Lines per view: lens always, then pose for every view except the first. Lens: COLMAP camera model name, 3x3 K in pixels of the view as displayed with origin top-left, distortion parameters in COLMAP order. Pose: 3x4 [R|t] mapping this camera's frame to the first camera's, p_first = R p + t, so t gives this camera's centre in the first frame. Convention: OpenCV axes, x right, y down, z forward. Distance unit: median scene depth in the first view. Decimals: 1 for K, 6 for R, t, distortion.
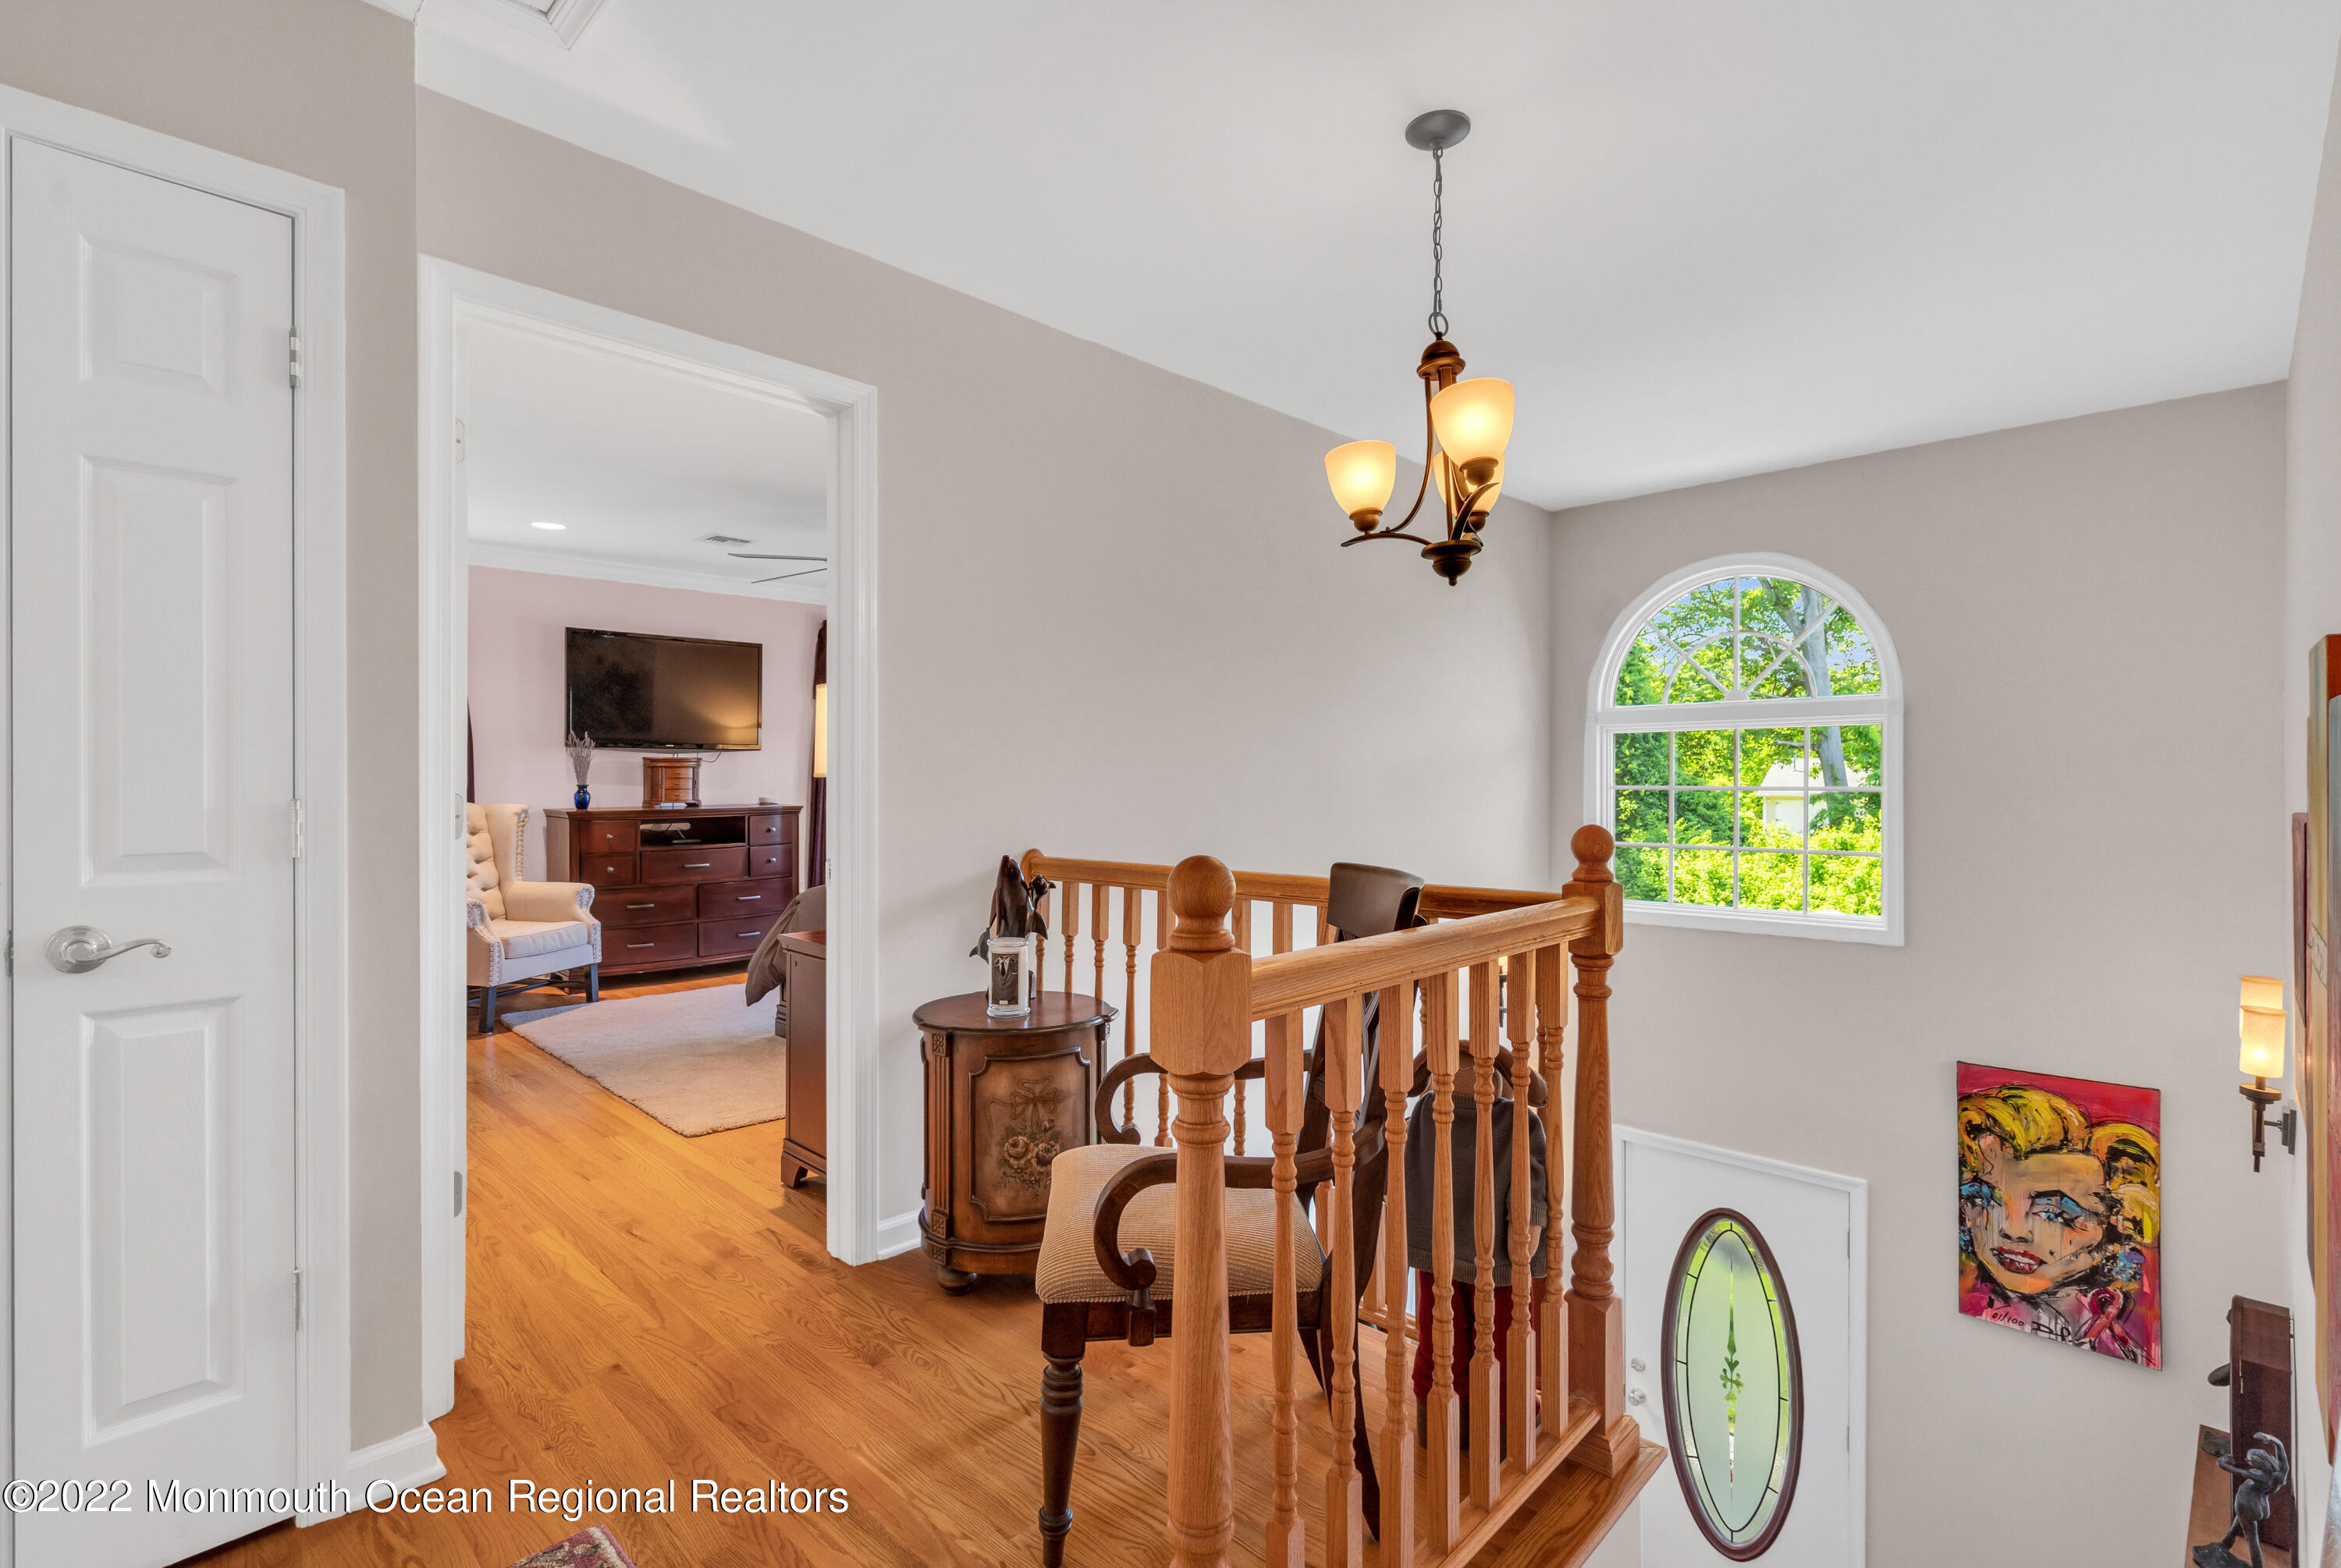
lens RADIAL K [[1074.5, 0, 1170.5], [0, 1074.5, 784.0], [0, 0, 1]] dist [0.001117, 0.000608]
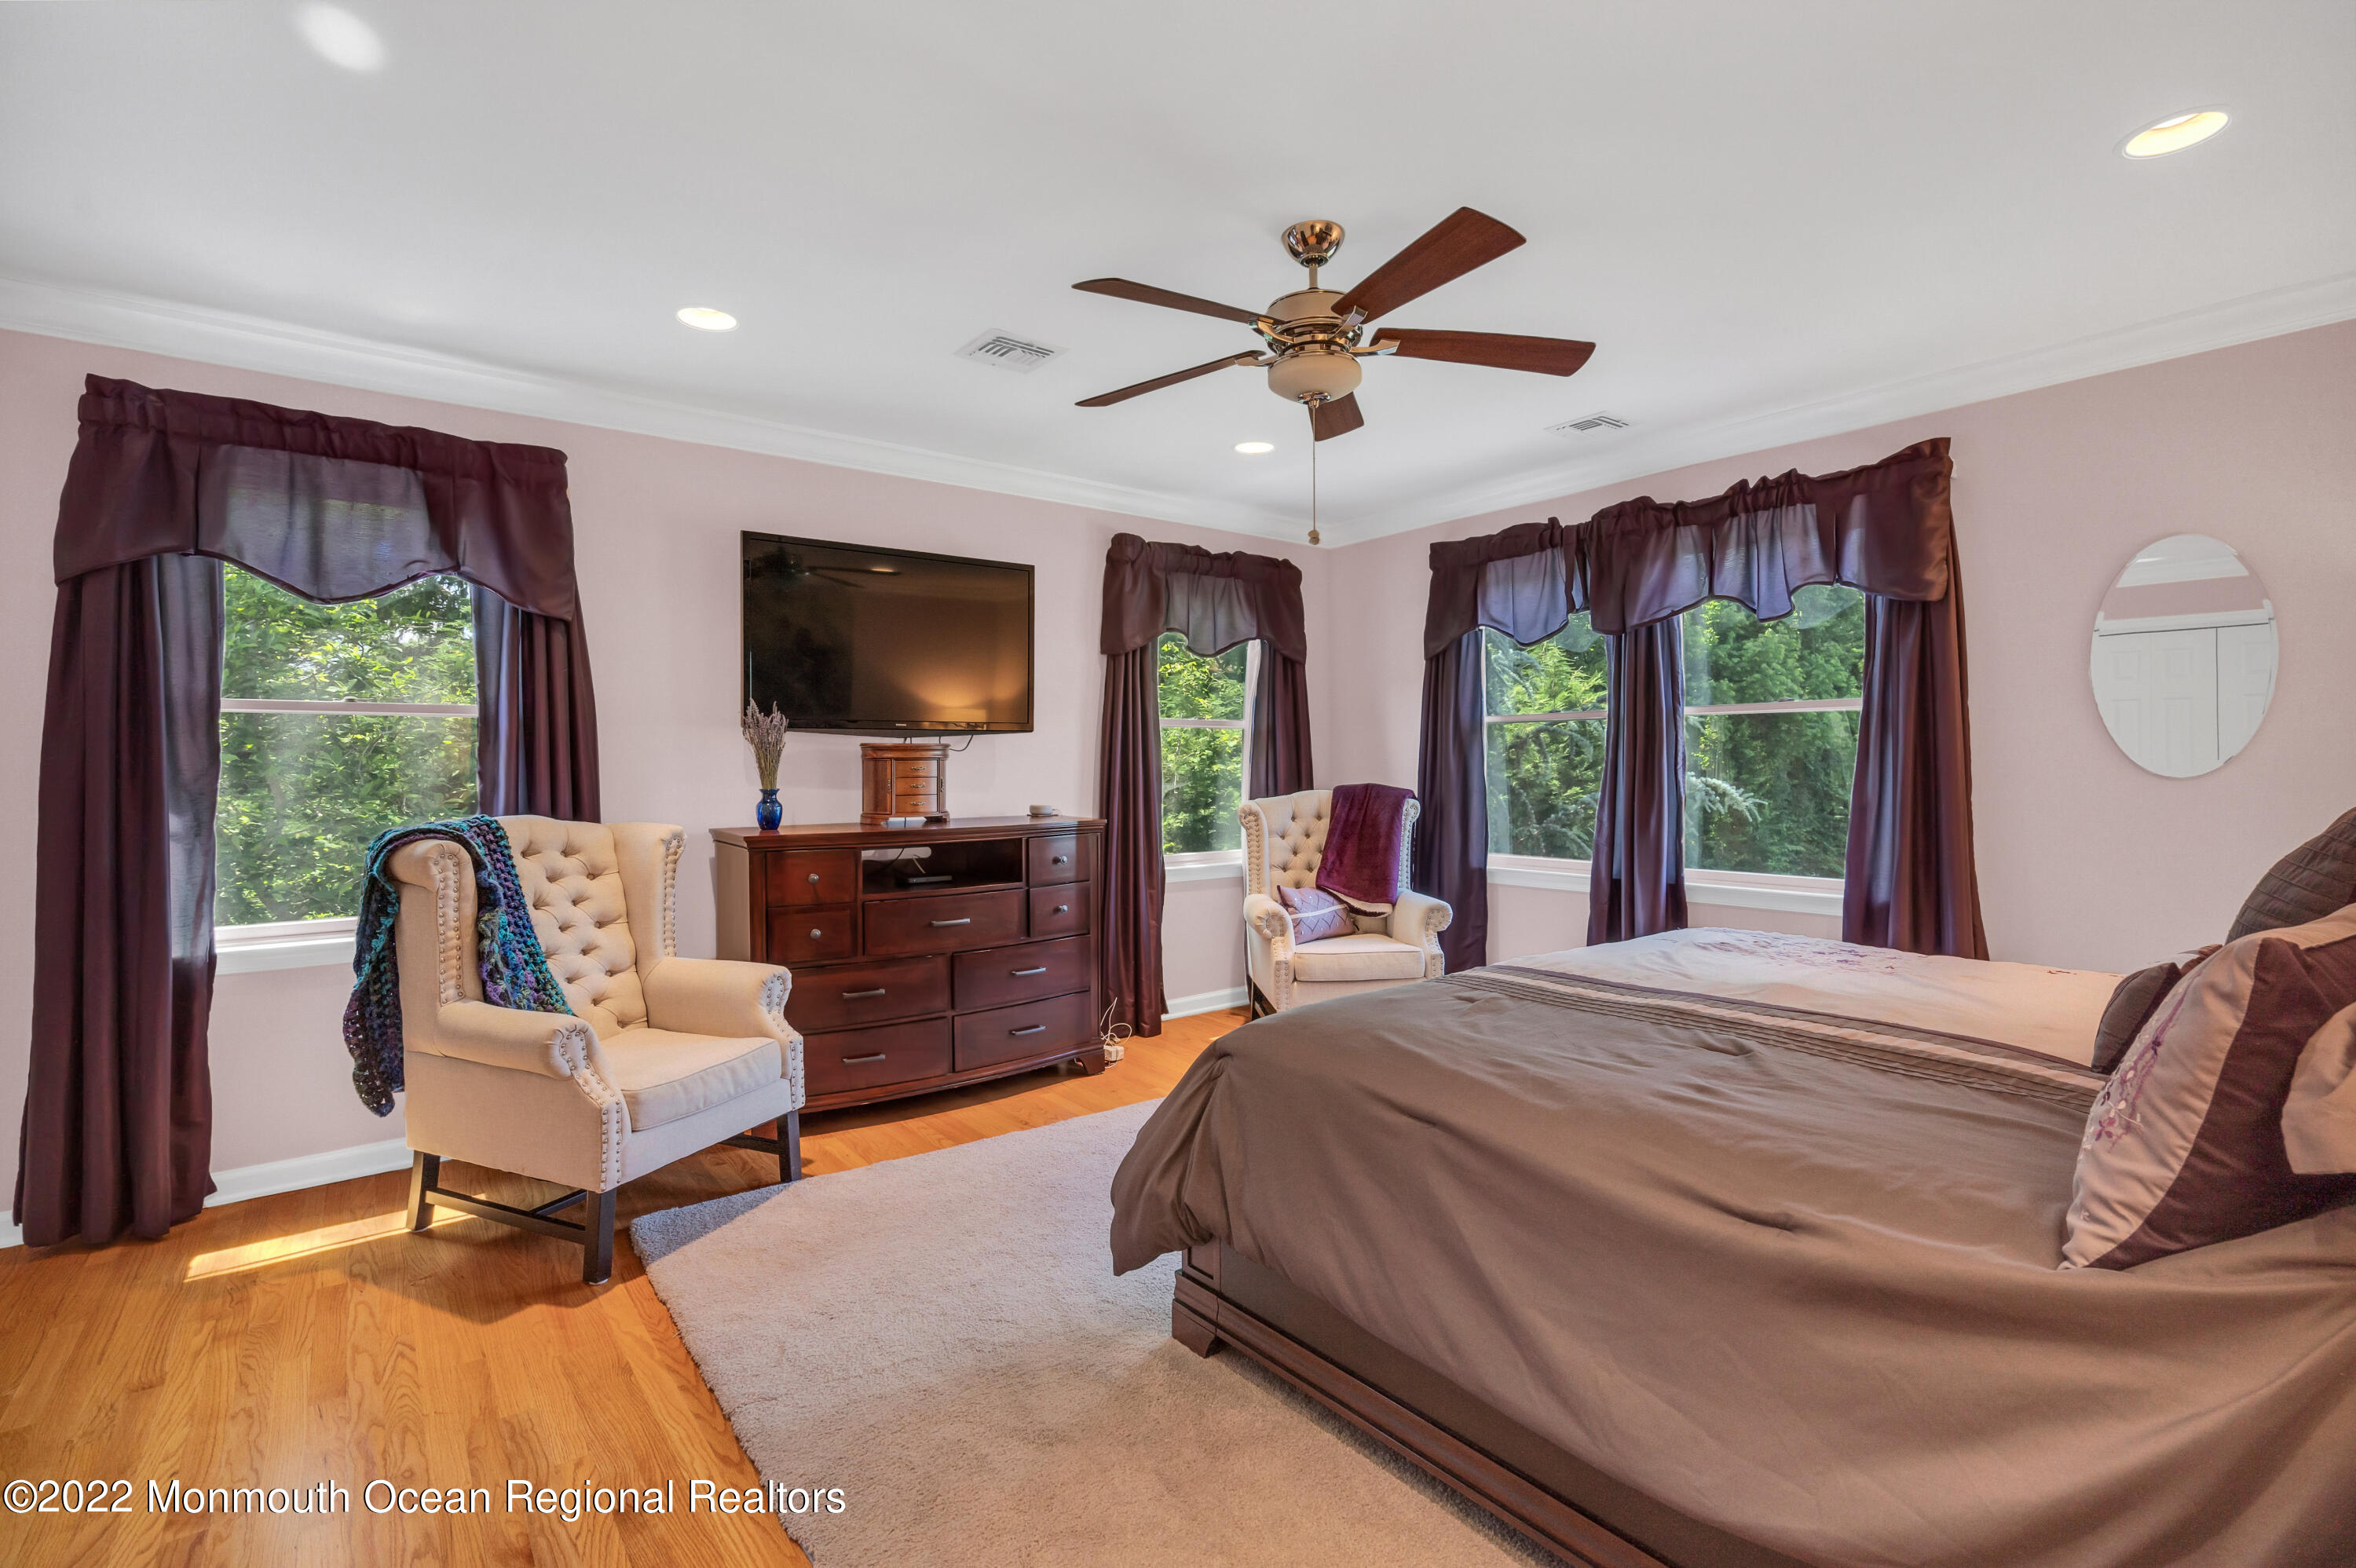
lens RADIAL K [[1013.9, 0, 1178.0], [0, 1013.9, 784.0], [0, 0, 1]] dist [0.000394, 0.000090]
pose [[0.993203, -0.005654, -0.116259, -0.246833], [0.006743, 0.999937, 0.008974, -0.005750], [0.116201, -0.009697, 0.993178, 0.449953]]
